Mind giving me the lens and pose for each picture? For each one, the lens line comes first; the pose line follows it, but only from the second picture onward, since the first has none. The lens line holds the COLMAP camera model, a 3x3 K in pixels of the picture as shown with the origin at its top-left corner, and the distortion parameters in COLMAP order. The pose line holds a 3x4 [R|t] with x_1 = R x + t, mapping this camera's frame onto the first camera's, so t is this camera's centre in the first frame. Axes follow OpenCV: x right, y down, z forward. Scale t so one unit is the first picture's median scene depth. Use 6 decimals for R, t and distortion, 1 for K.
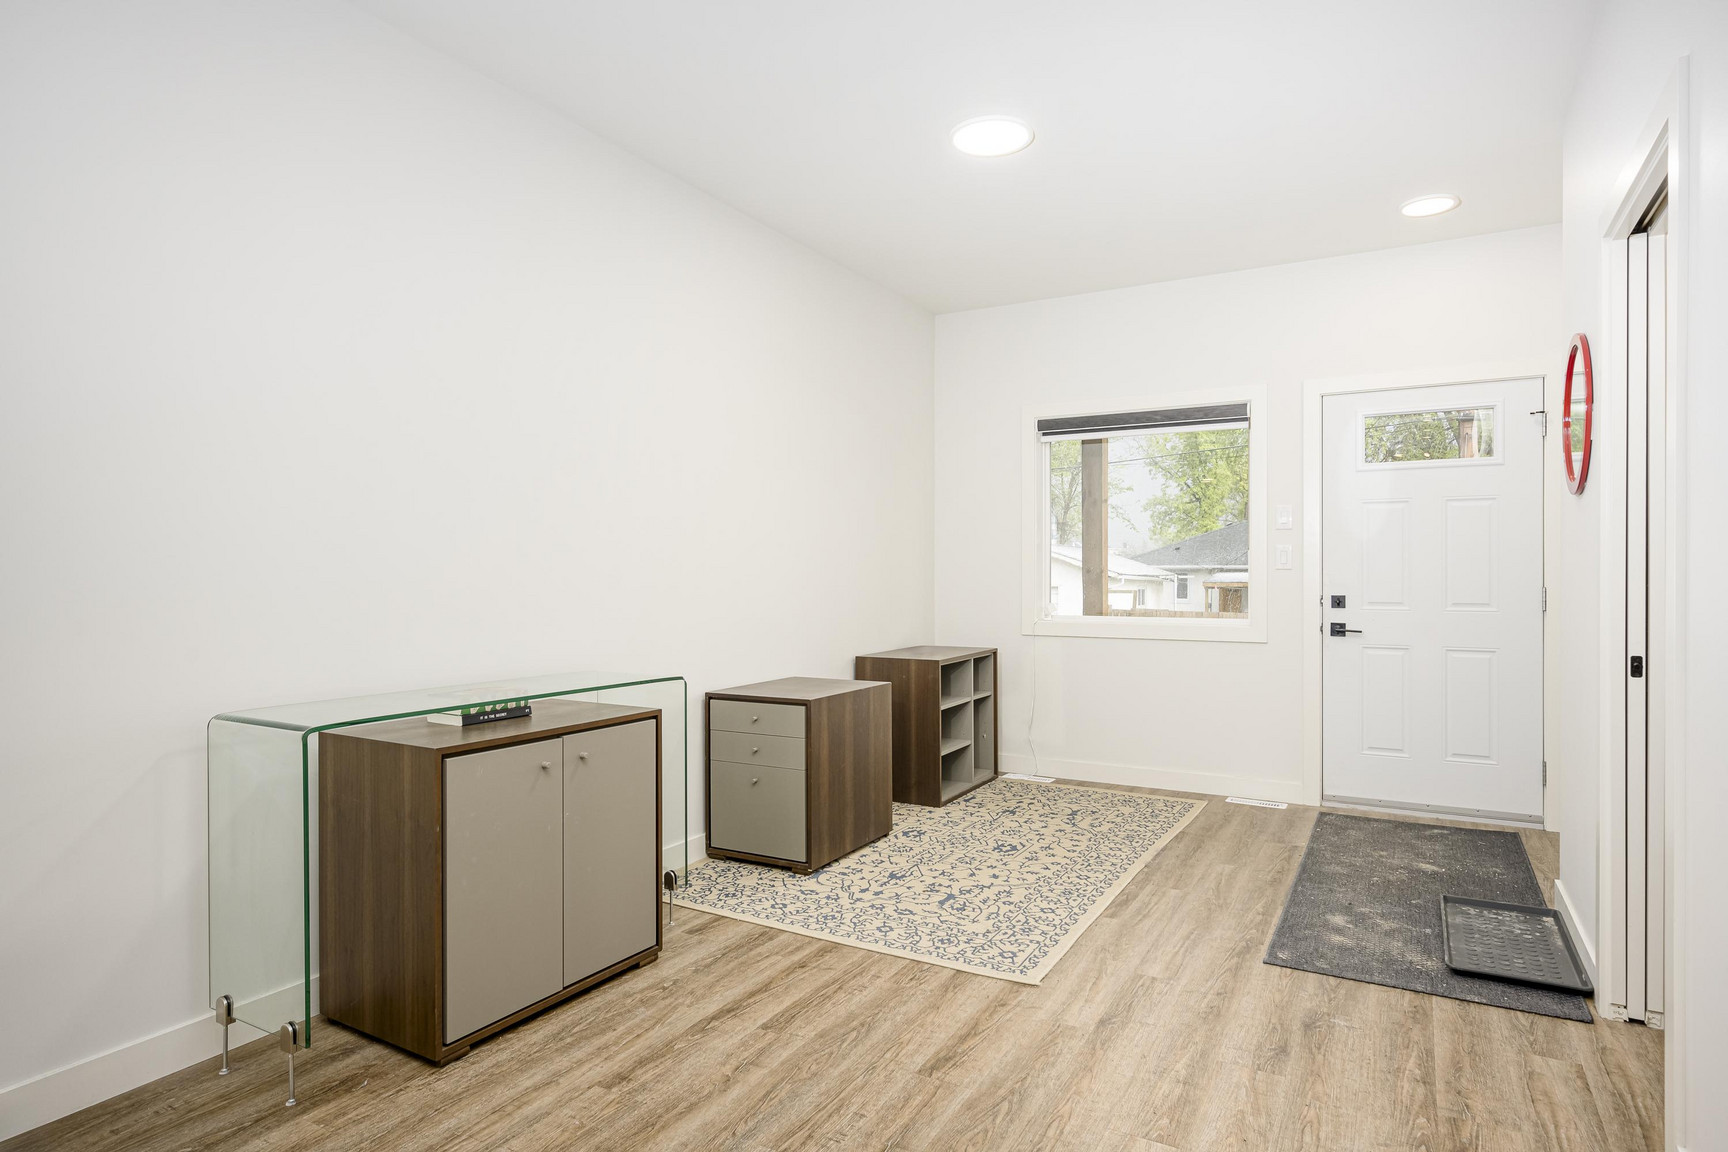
lens RADIAL K [[962.8, 0, 870.2], [0, 962.8, 577.1], [0, 0, 1]] dist [-0.001758, 0.000622]
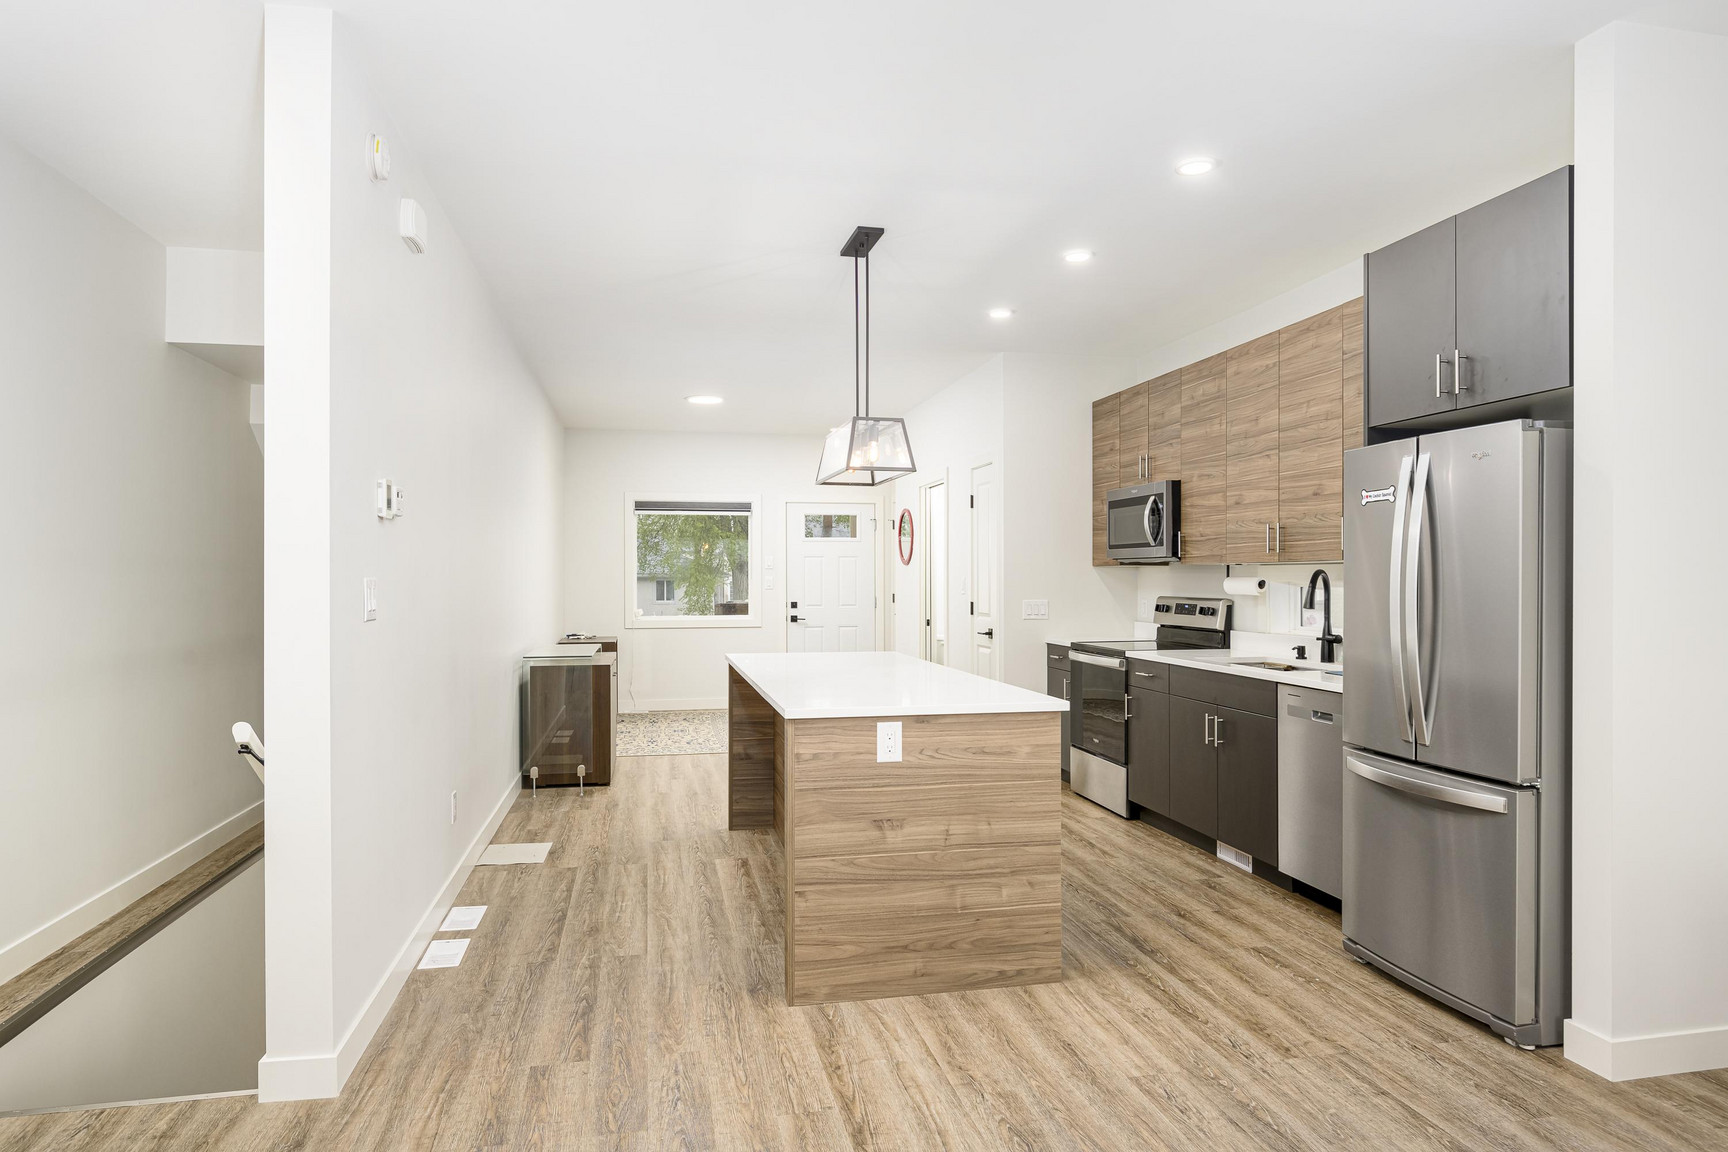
lens RADIAL K [[1068.3, 0, 864.0], [0, 1068.3, 576.0], [0, 0, 1]] dist [-0.004441, -0.001224]
pose [[0.756218, 0.002004, 0.654317, -1.051045], [0.003959, 0.999963, -0.007639, -0.021997], [-0.654308, 0.008367, 0.756182, -0.962348]]
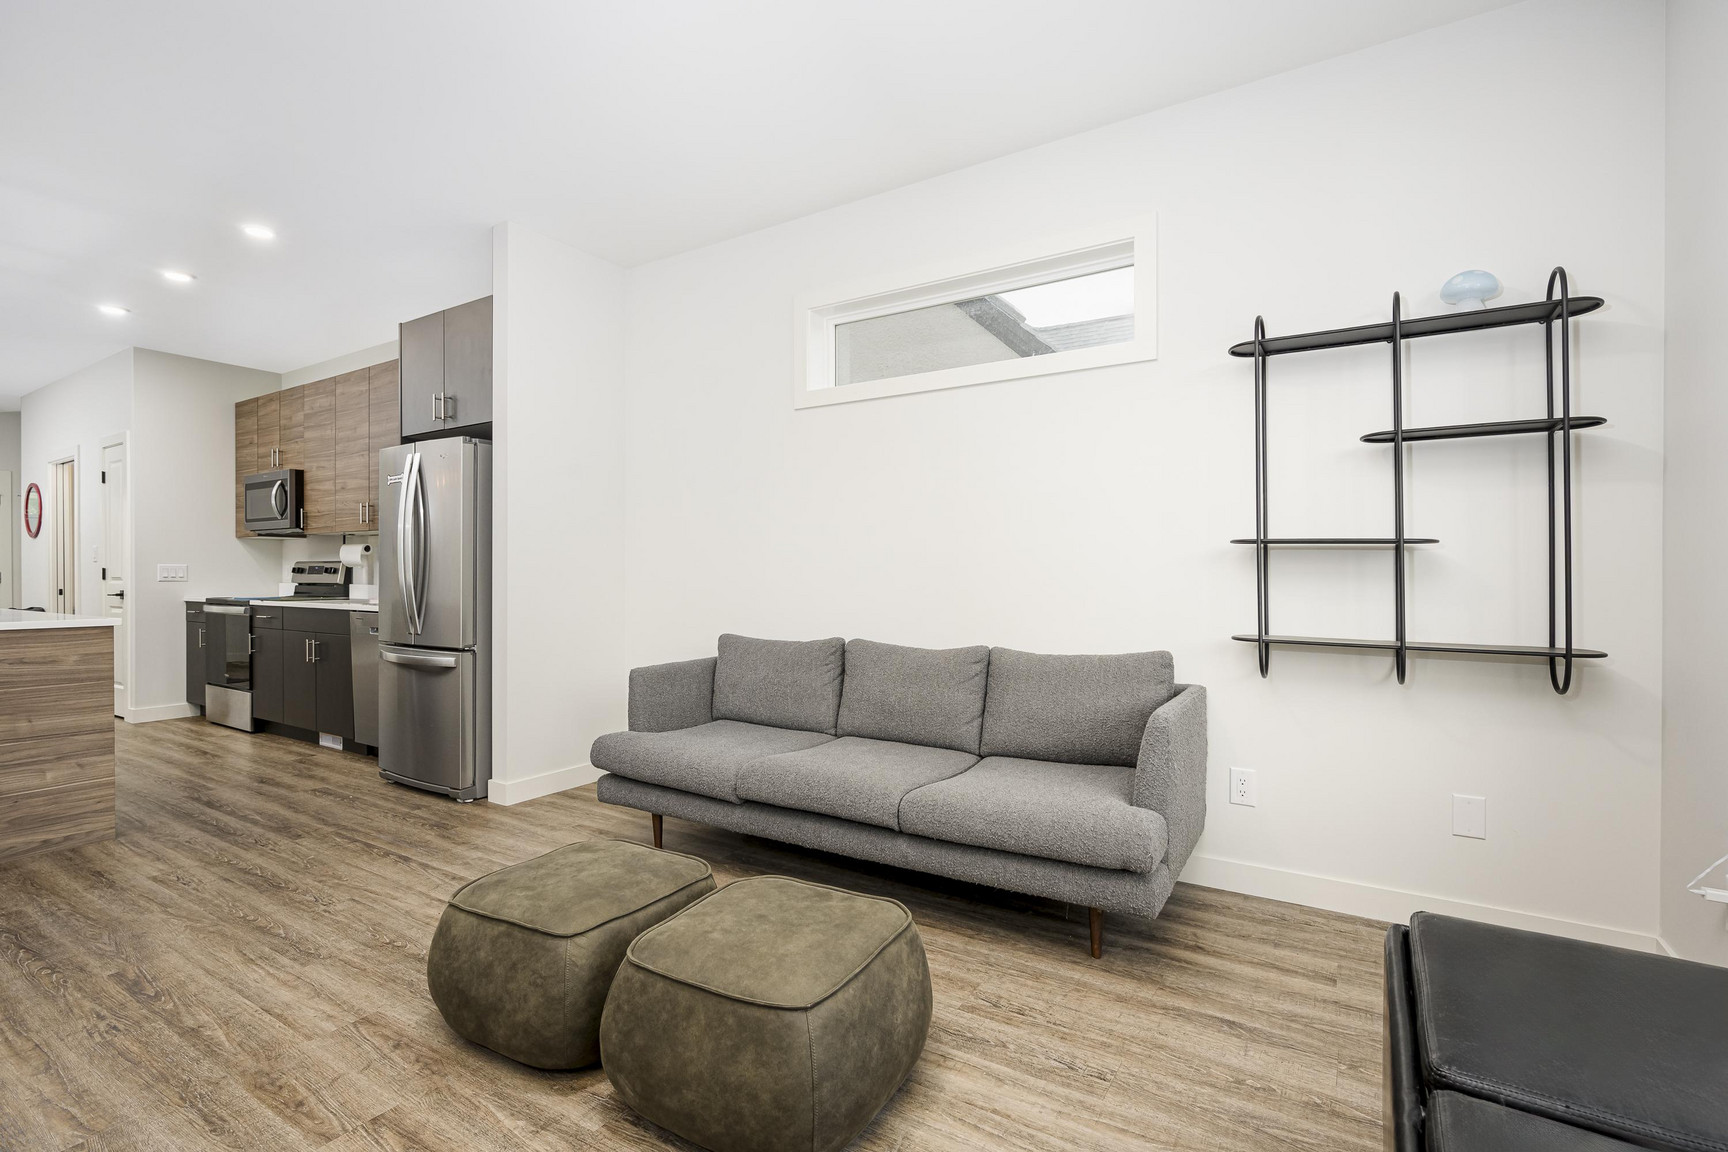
lens RADIAL K [[790.5, 0, 877.2], [0, 790.5, 579.7], [0, 0, 1]] dist [-0.001249, -0.000730]
pose [[0.046089, -0.004146, 0.998929, -1.139544], [0.006049, 0.999974, 0.003872, 0.035044], [-0.998919, 0.005864, 0.046113, -1.234292]]
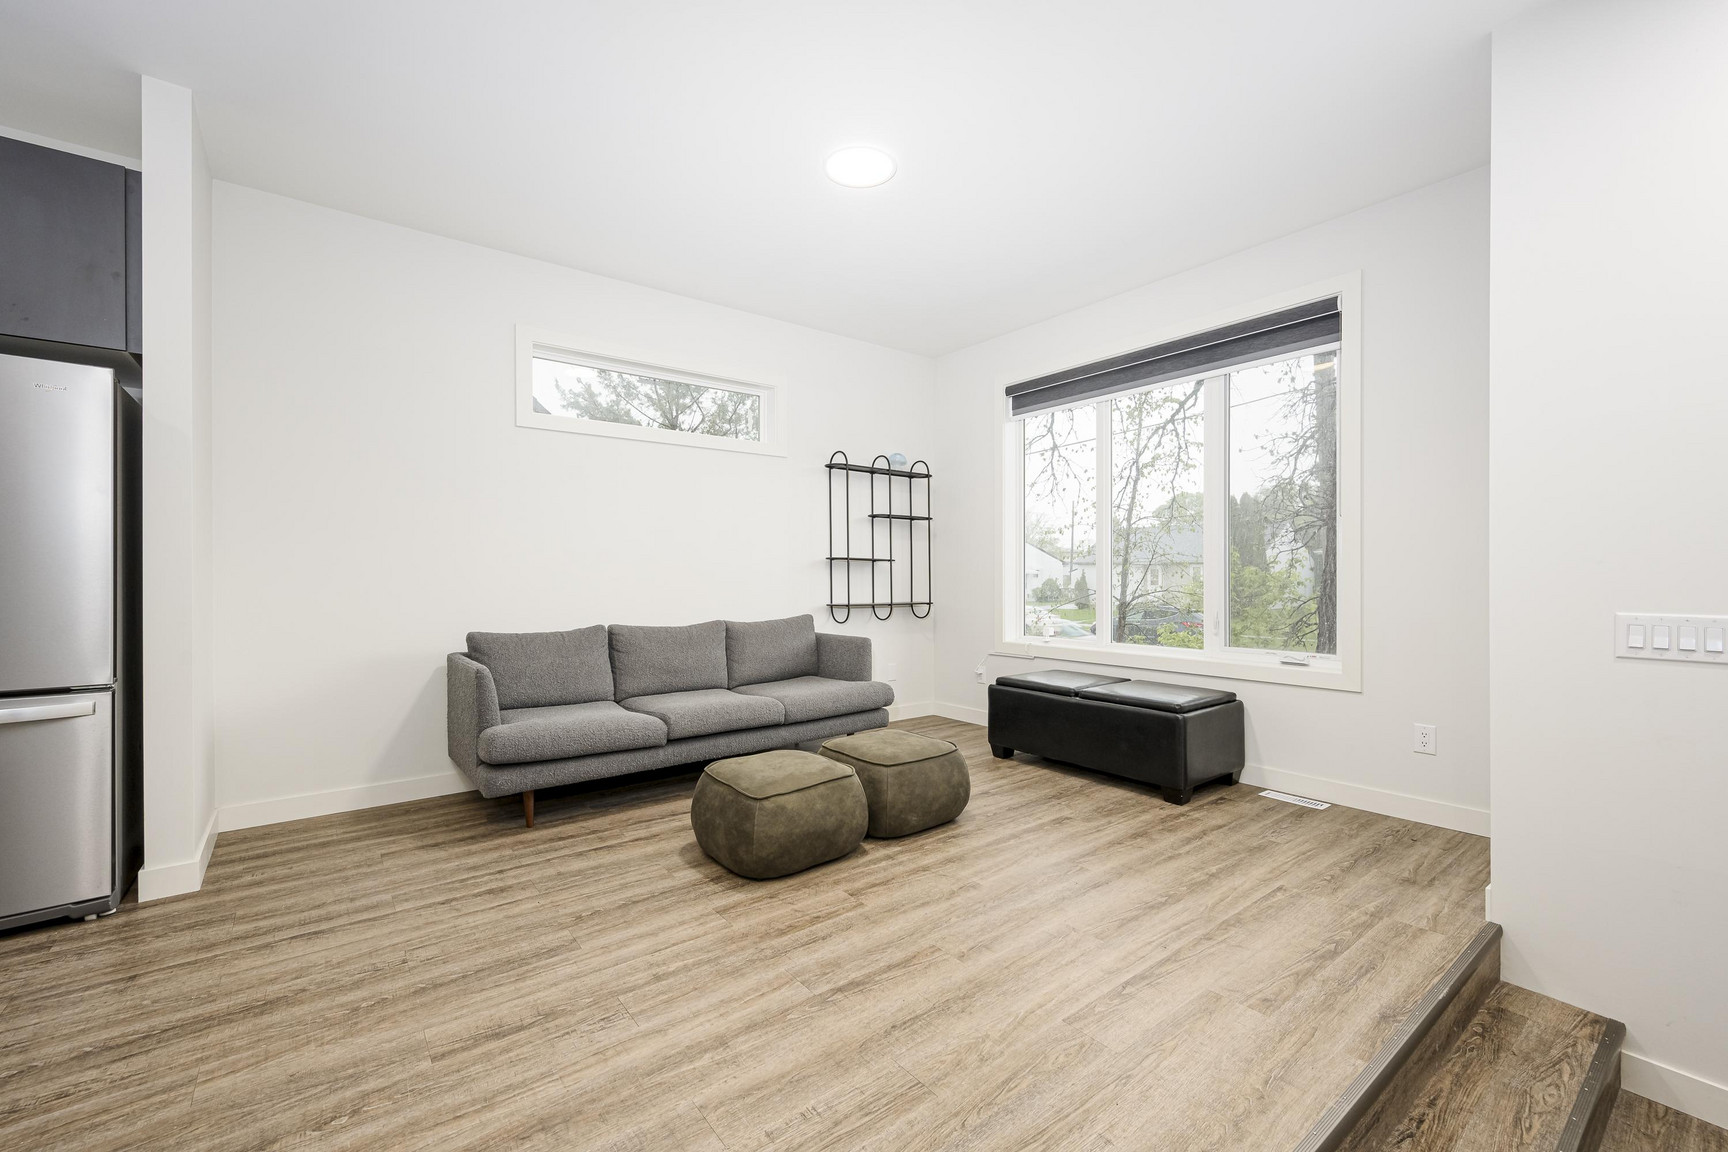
lens RADIAL K [[721.5, 0, 877.4], [0, 721.5, 578.4], [0, 0, 1]] dist [0.000157, -0.000046]
pose [[-0.924861, 0.001818, 0.380301, -1.011613], [0.006243, 0.999926, 0.010403, 0.030084], [-0.380254, 0.011995, -0.924804, -0.409116]]
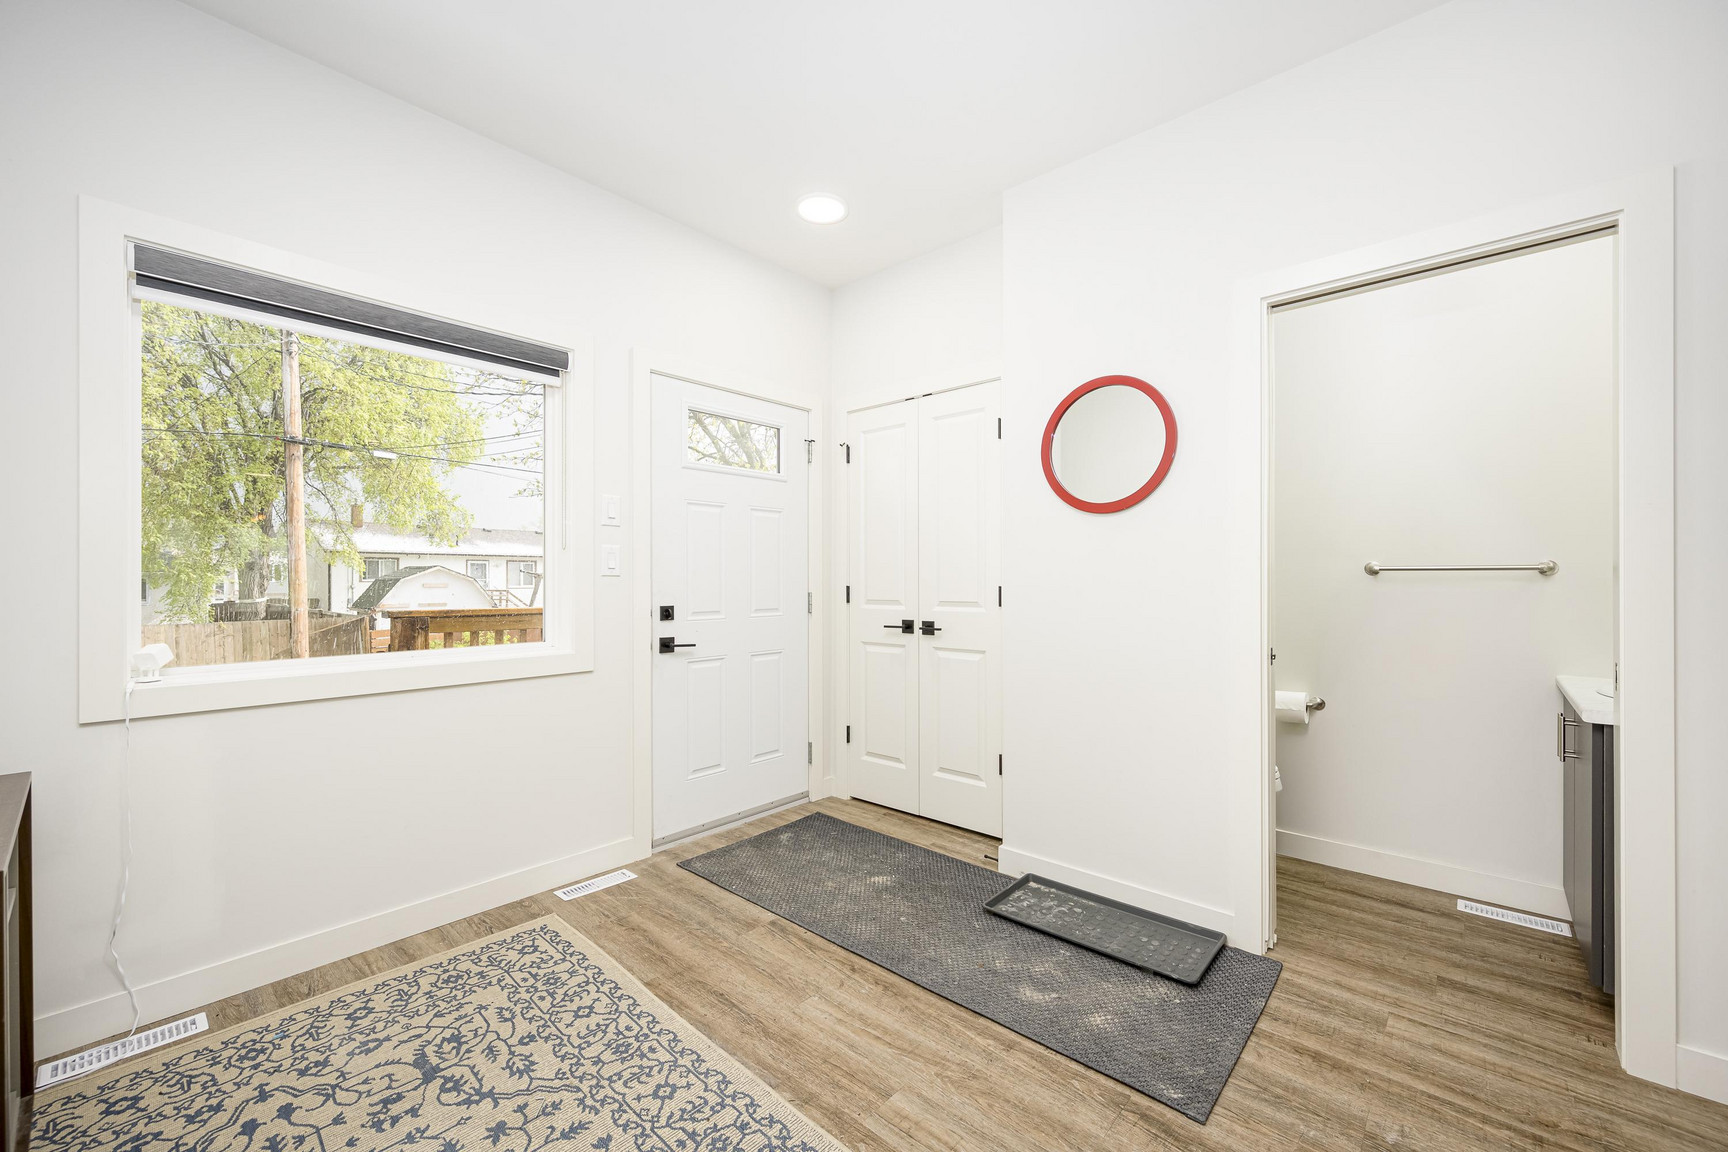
lens RADIAL K [[683.3, 0, 875.7], [0, 683.3, 574.6], [0, 0, 1]] dist [-0.003041, 0.000313]
pose [[0.199641, 0.008211, 0.979835, -0.100841], [0.005804, 0.999937, -0.009562, -0.003093], [-0.979852, 0.007596, 0.199581, 0.823528]]
